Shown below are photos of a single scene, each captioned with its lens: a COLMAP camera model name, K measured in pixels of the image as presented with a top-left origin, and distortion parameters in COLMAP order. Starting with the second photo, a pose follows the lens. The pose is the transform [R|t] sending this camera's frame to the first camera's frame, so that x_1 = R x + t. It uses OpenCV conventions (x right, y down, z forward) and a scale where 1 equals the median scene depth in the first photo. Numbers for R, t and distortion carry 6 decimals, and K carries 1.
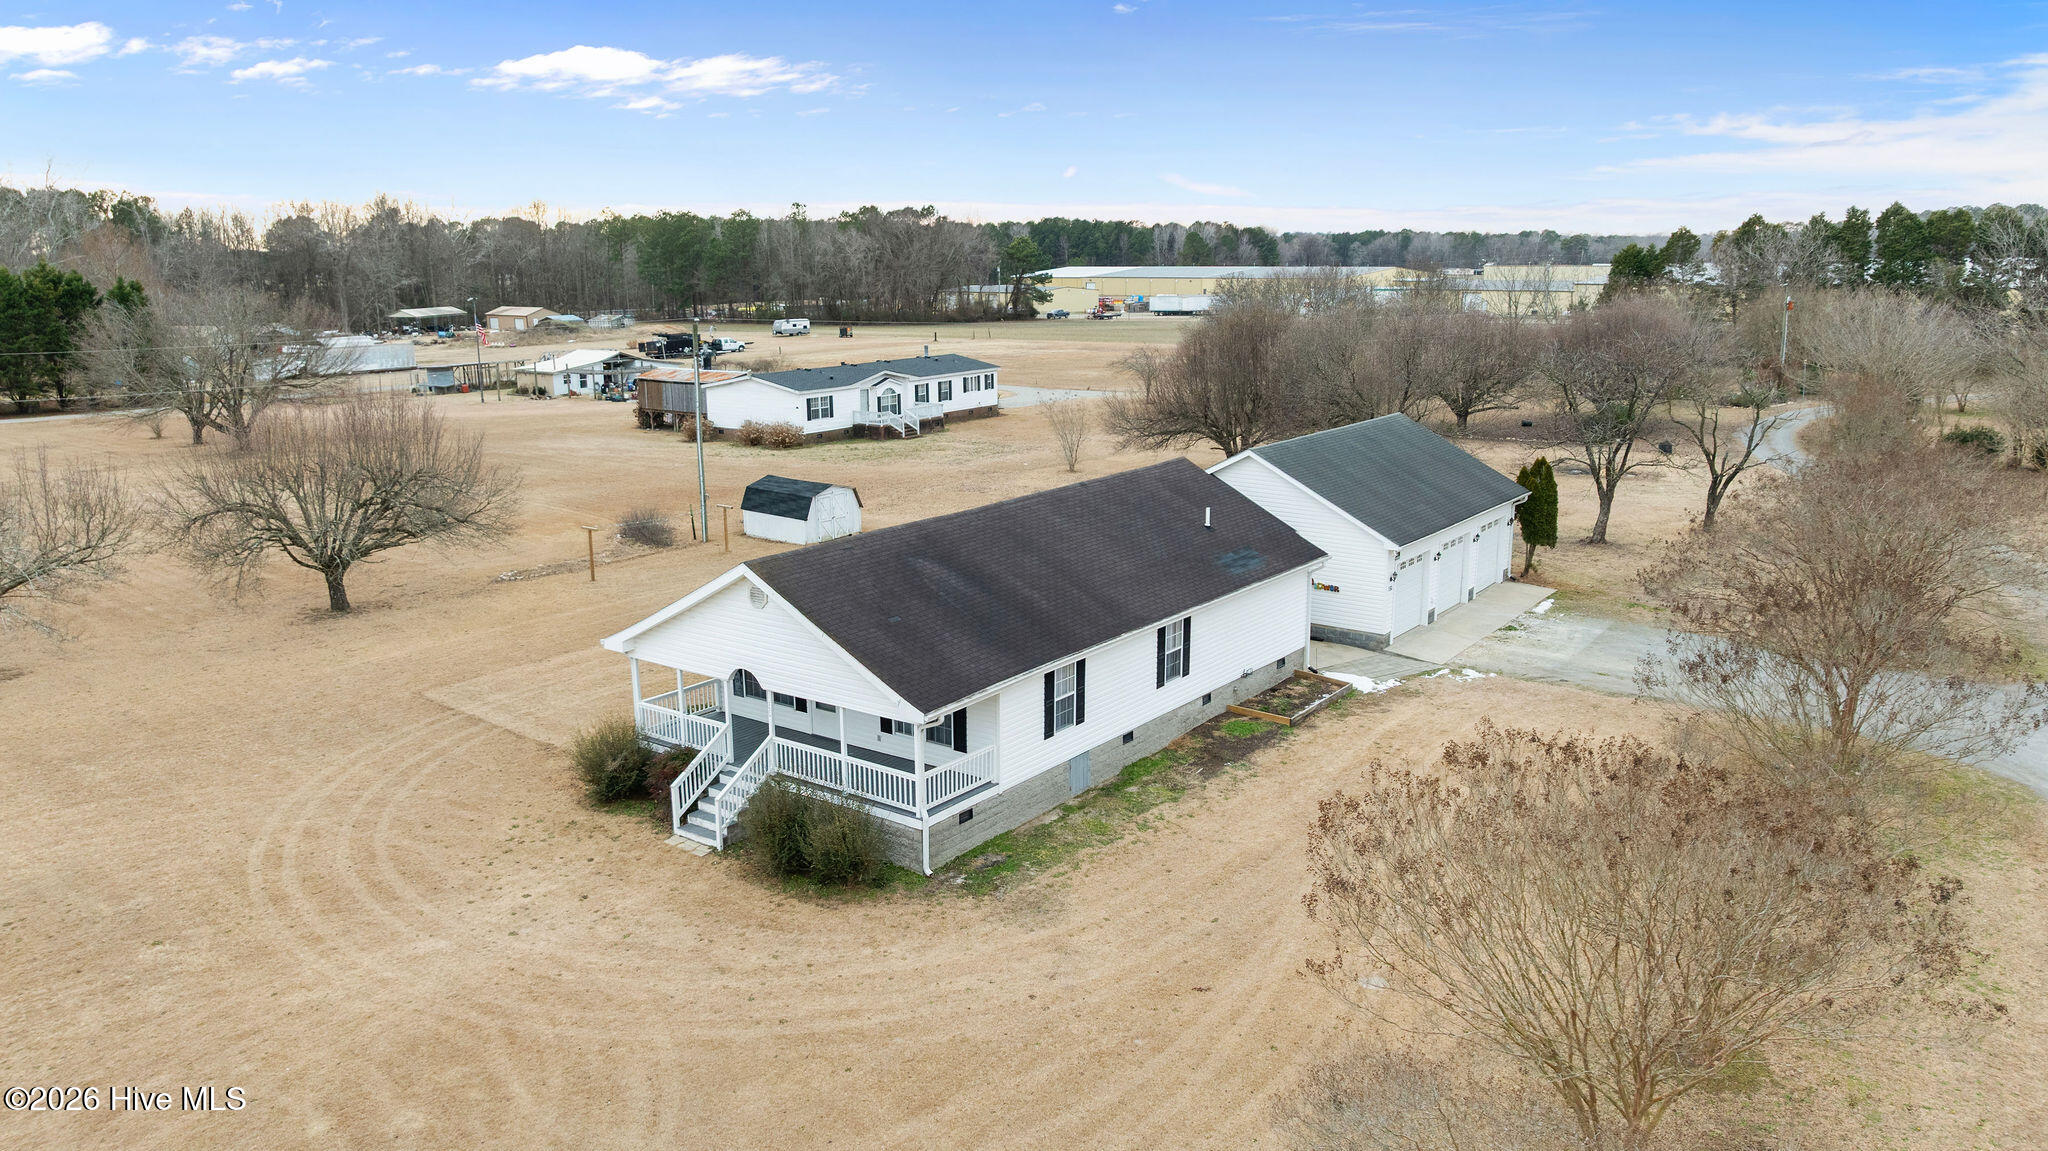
lens RADIAL K [[1464.5, 0, 1024.0], [0, 1464.5, 575.5], [0, 0, 1]] dist [-0.018975, 0.004539]
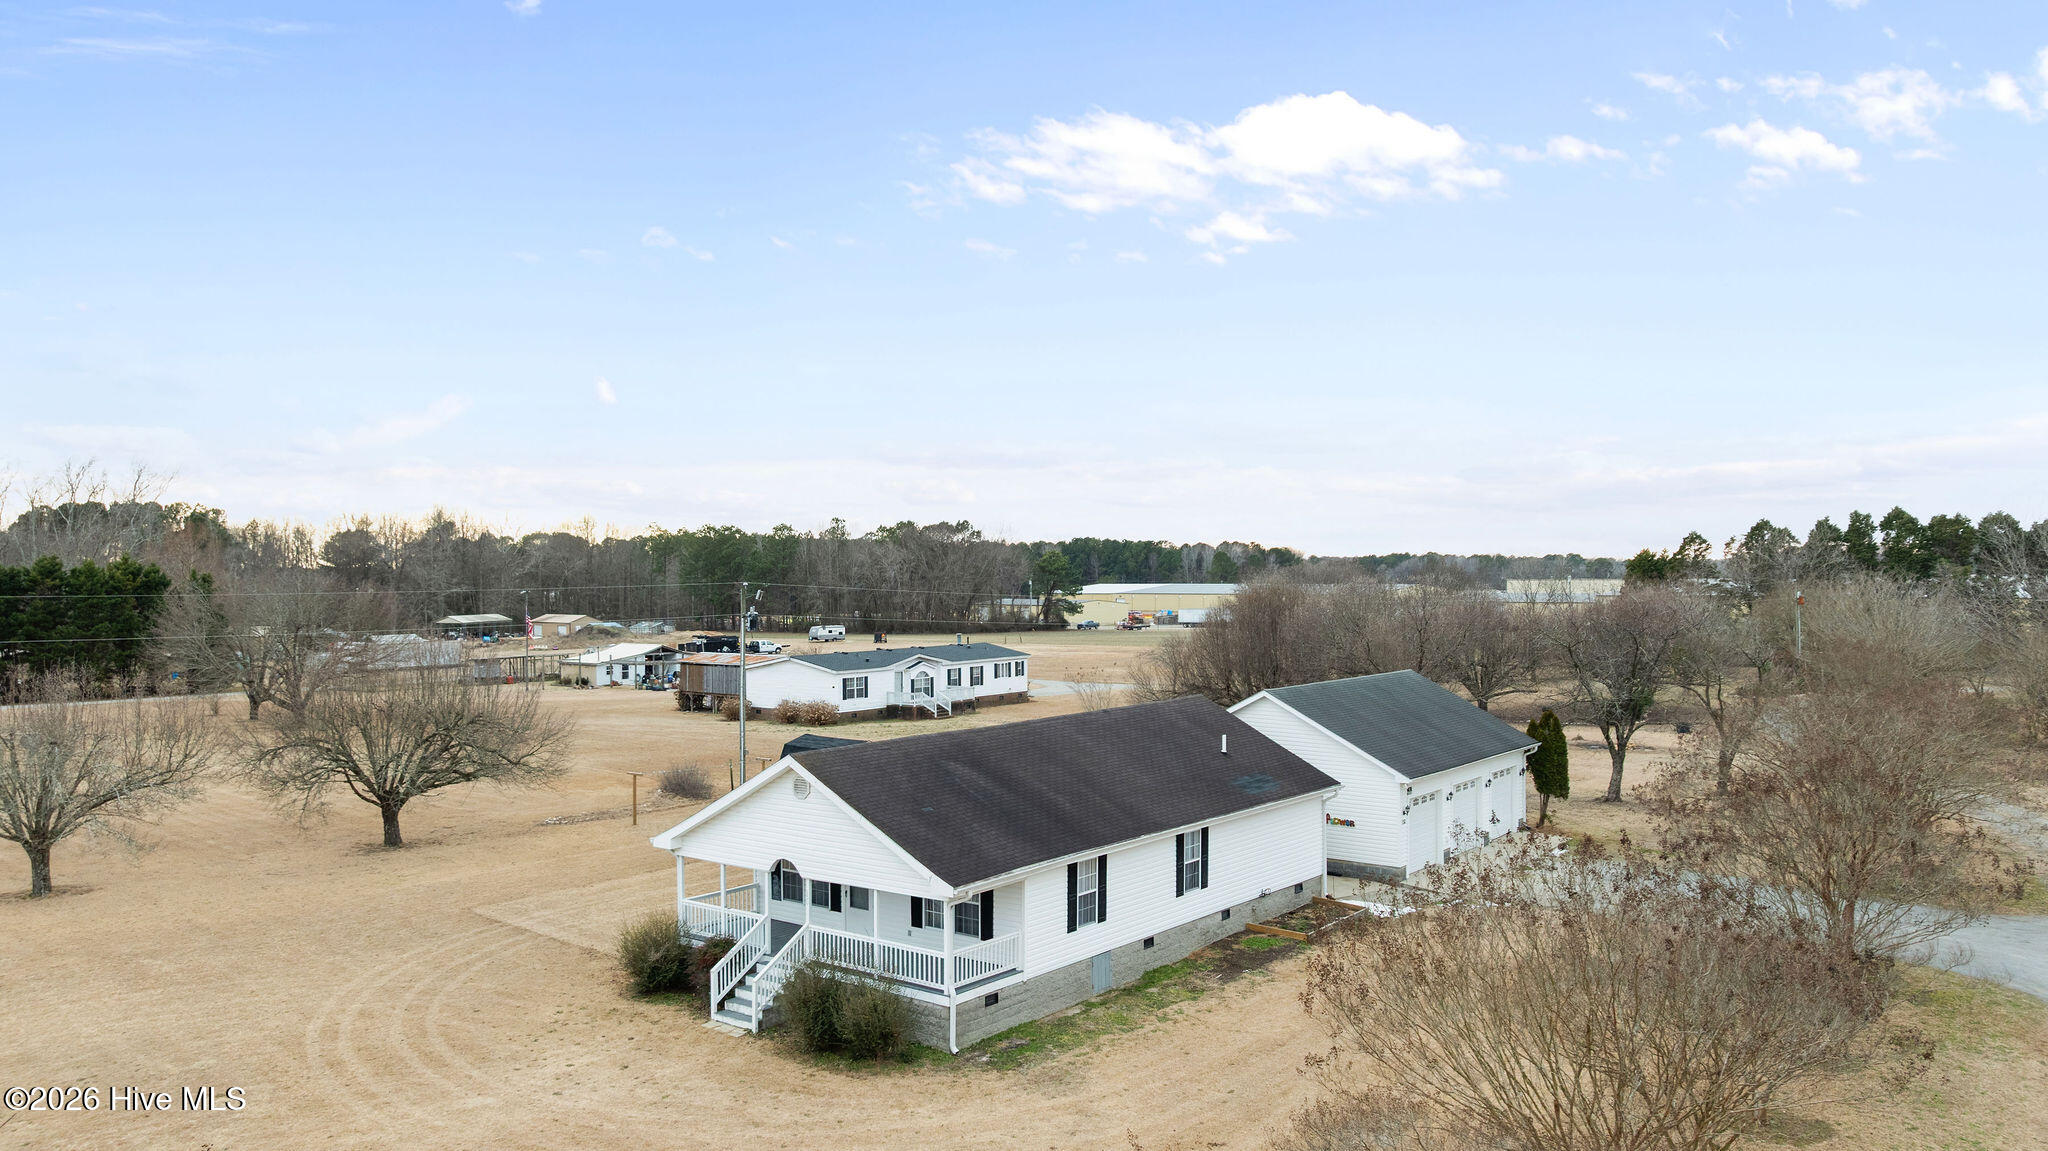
lens RADIAL K [[1473.3, 0, 1024.0], [0, 1473.3, 575.5], [0, 0, 1]] dist [-0.016733, -0.003164]
pose [[0.999759, 0.004076, -0.021565, 0.002924], [-0.008634, 0.976413, -0.215738, 0.059091], [0.020177, 0.215872, 0.976213, -0.054531]]
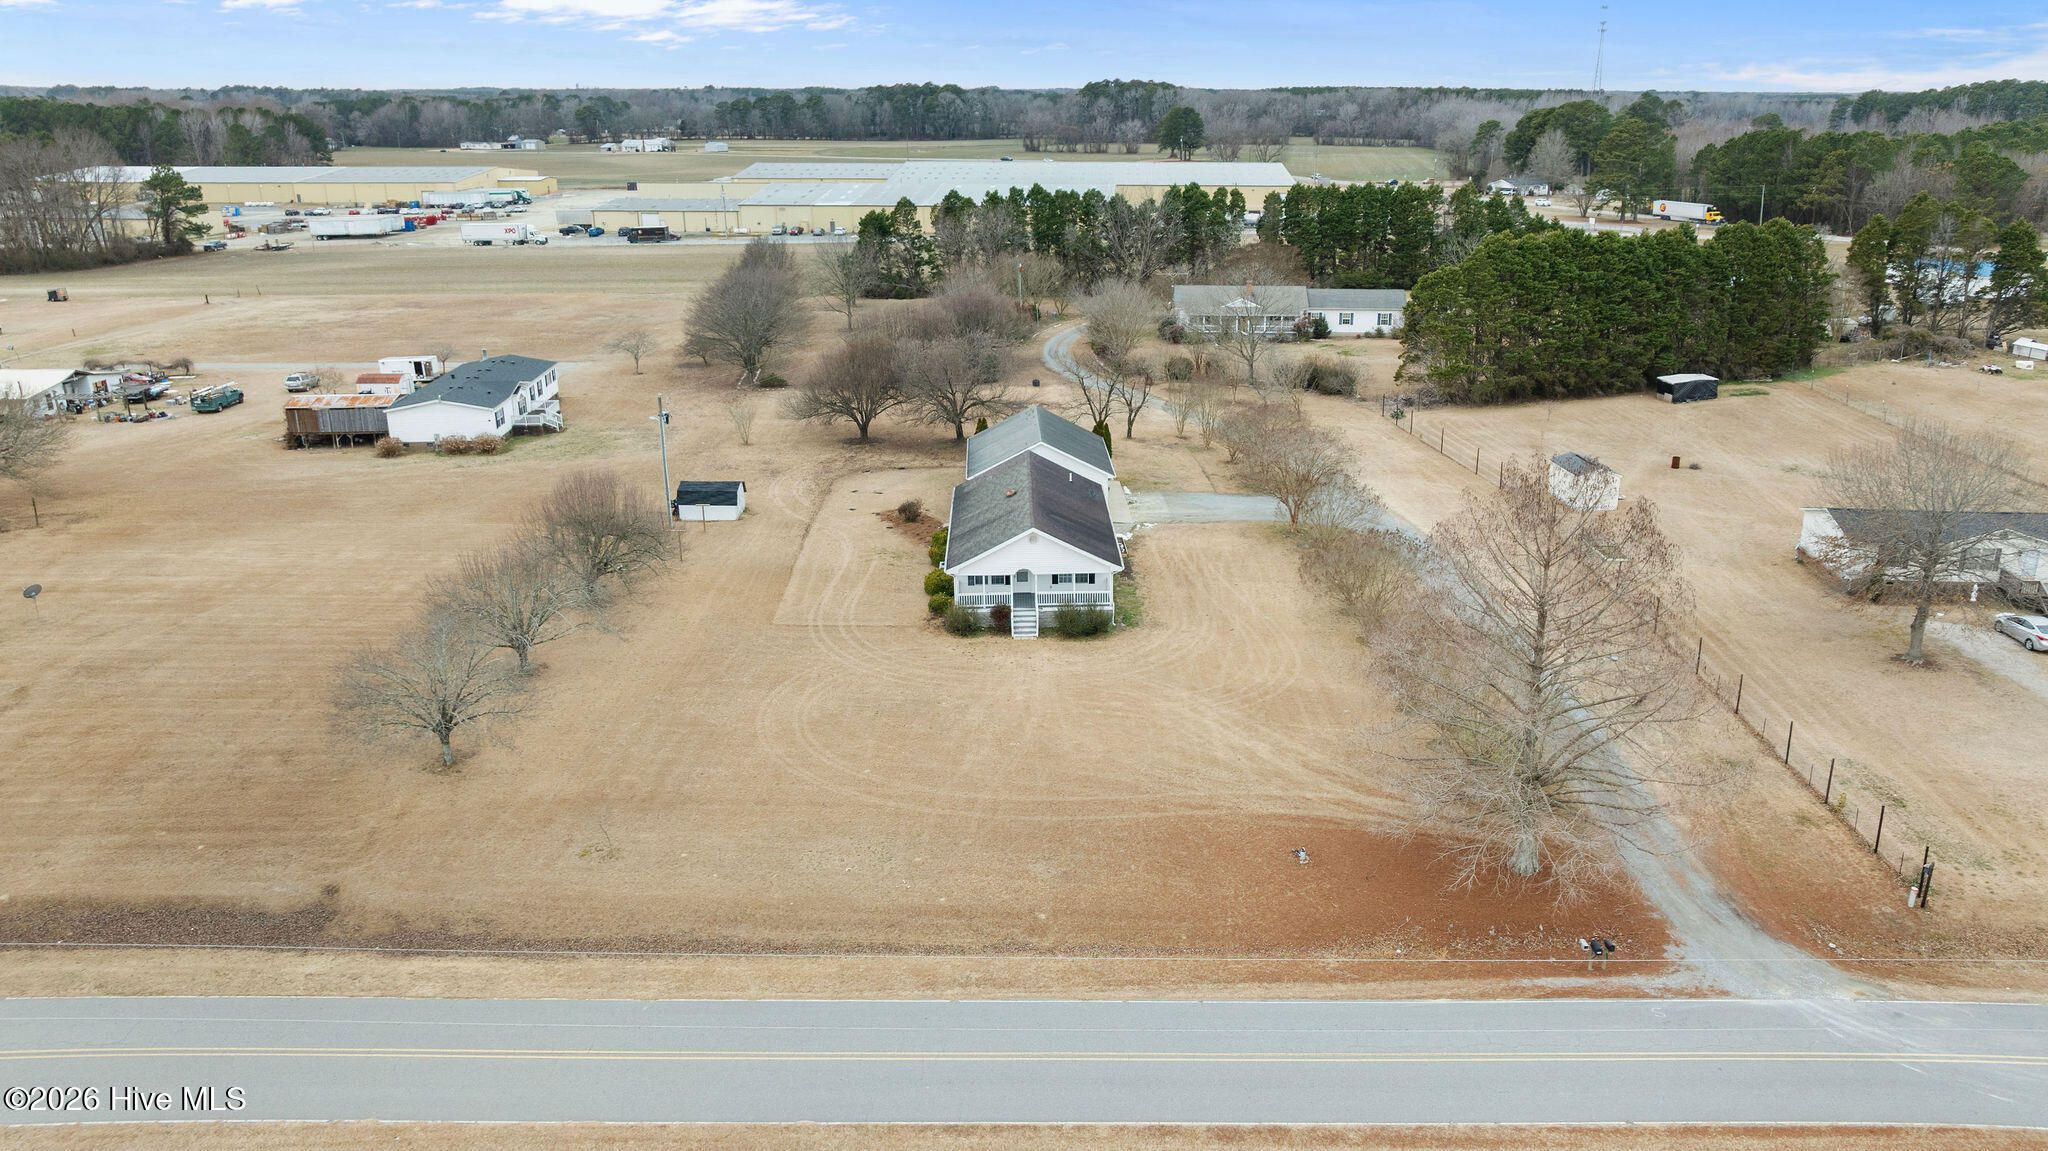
lens RADIAL K [[1475.4, 0, 1091.1], [0, 1475.4, 572.1], [0, 0, 1]] dist [-0.023208, 0.003594]
pose [[0.764181, -0.189454, 0.616551, -1.091171], [0.131325, 0.981568, 0.138846, -0.175459], [-0.631491, -0.025135, 0.774975, -0.691856]]
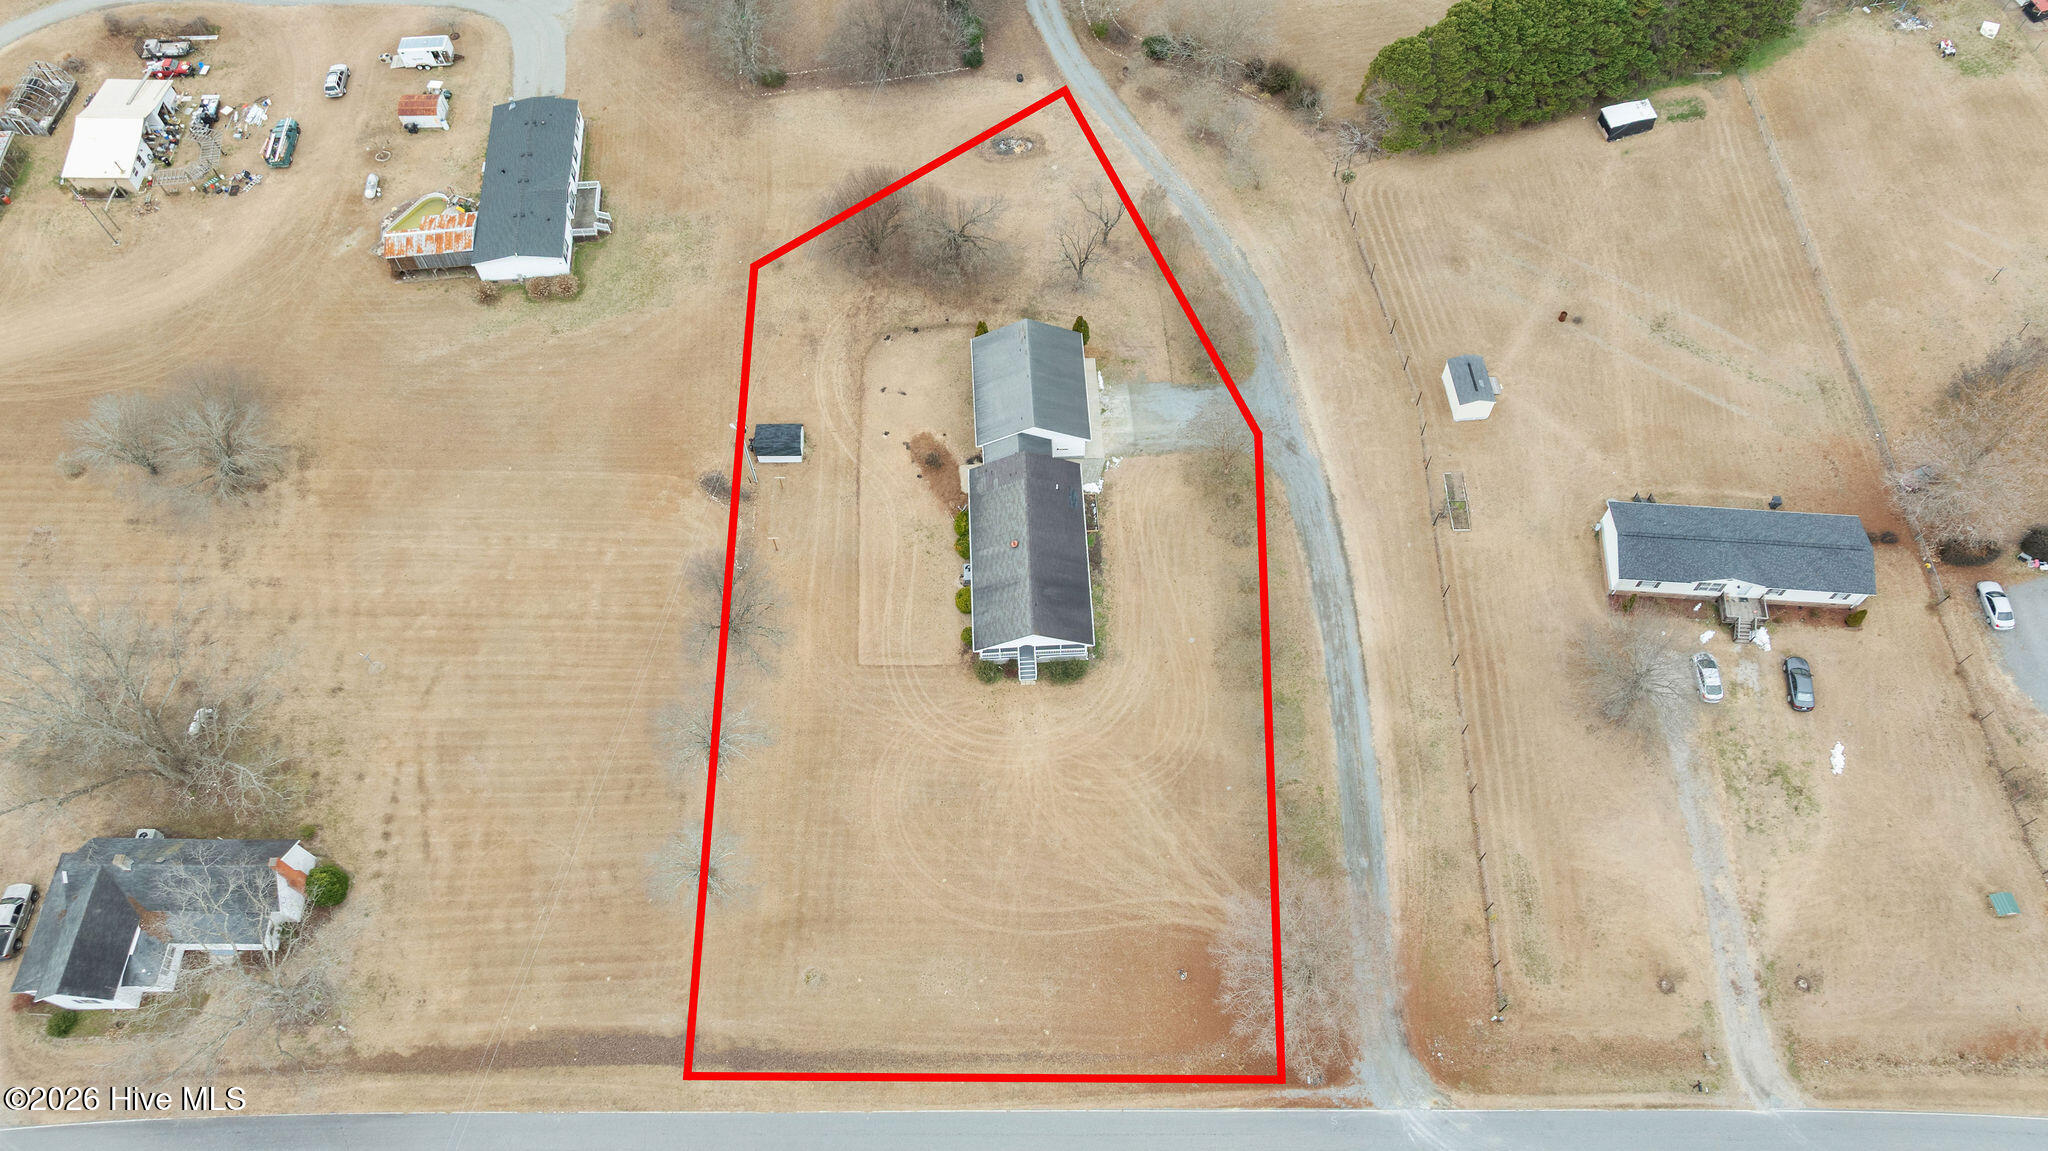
lens RADIAL K [[1464.5, 0, 1024.0], [0, 1464.5, 575.5], [0, 0, 1]] dist [-0.018975, 0.004539]
pose [[0.774673, -0.551394, 0.309592, -0.816621], [0.149713, 0.635583, 0.757377, -1.874554], [-0.614384, -0.540369, 0.574920, -0.690081]]
